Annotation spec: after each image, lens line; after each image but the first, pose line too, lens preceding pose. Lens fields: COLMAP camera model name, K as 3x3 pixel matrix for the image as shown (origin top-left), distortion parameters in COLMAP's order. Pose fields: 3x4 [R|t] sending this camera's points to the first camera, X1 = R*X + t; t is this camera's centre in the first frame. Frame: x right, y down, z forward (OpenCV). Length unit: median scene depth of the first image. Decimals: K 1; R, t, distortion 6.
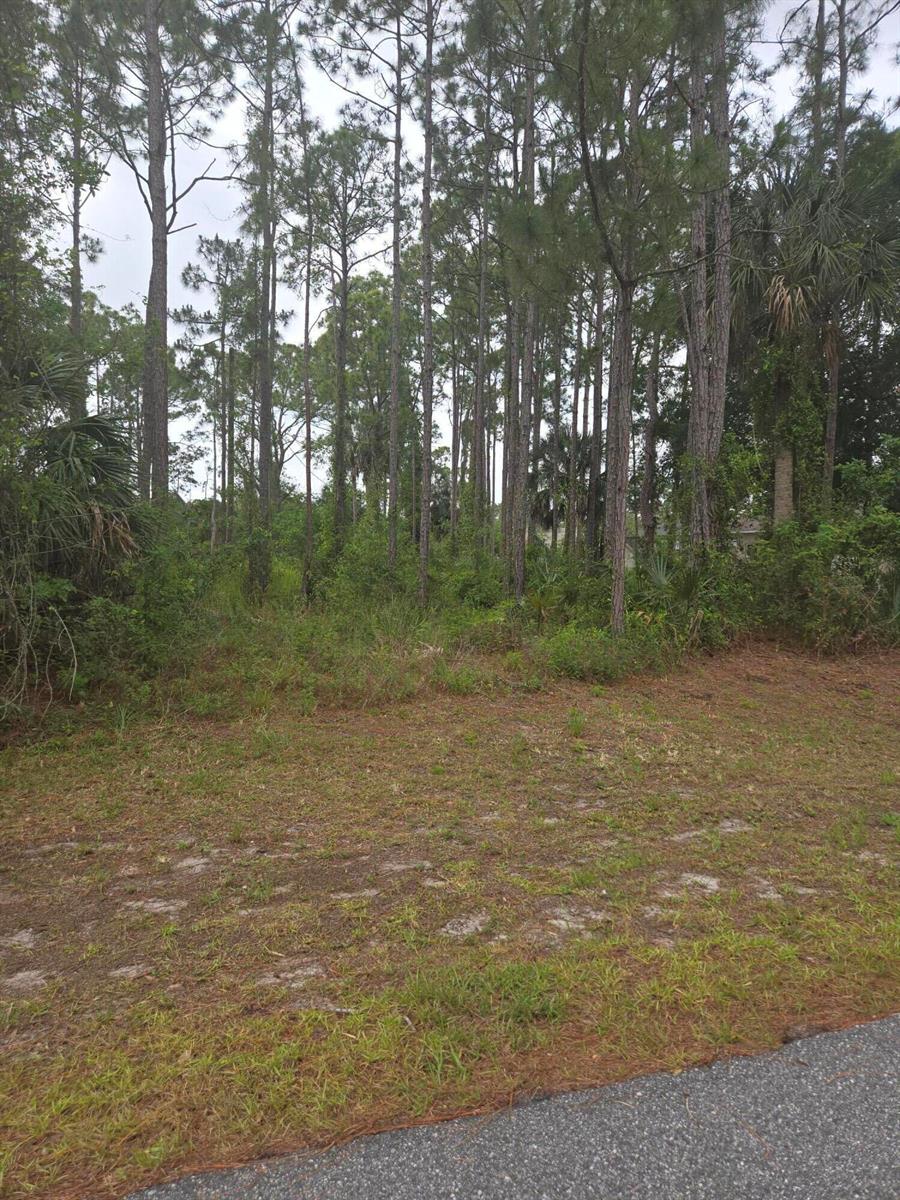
lens RADIAL K [[801.9, 0, 468.7], [0, 801.9, 586.3], [0, 0, 1]] dist [0.078552, -0.066126]
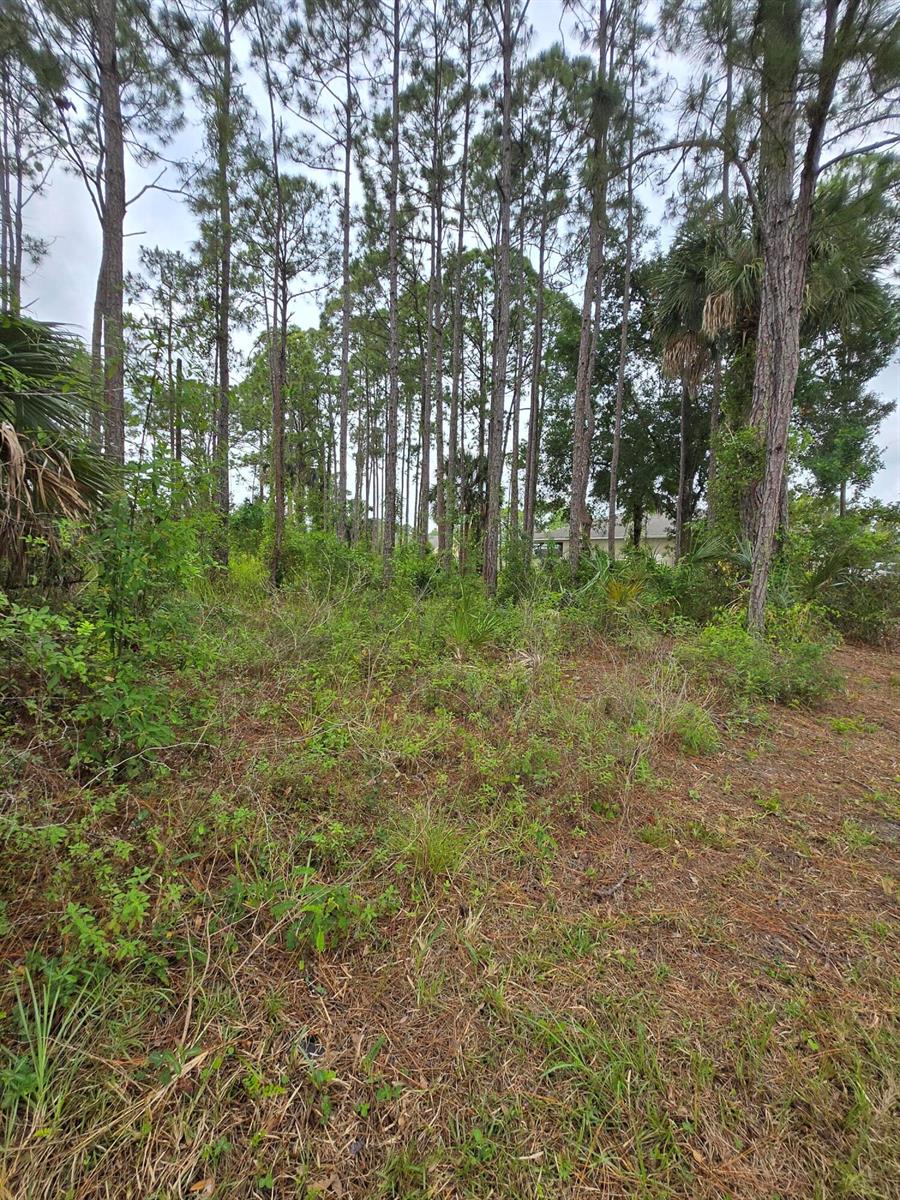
lens RADIAL K [[532.5, 0, 449.5], [0, 532.5, 594.9], [0, 0, 1]] dist [0.000166, 0.000208]
pose [[0.977652, 0.000601, 0.210231, -0.087938], [-0.007140, 0.999514, 0.030348, 0.002793], [-0.210110, -0.031170, 0.977181, 0.213826]]
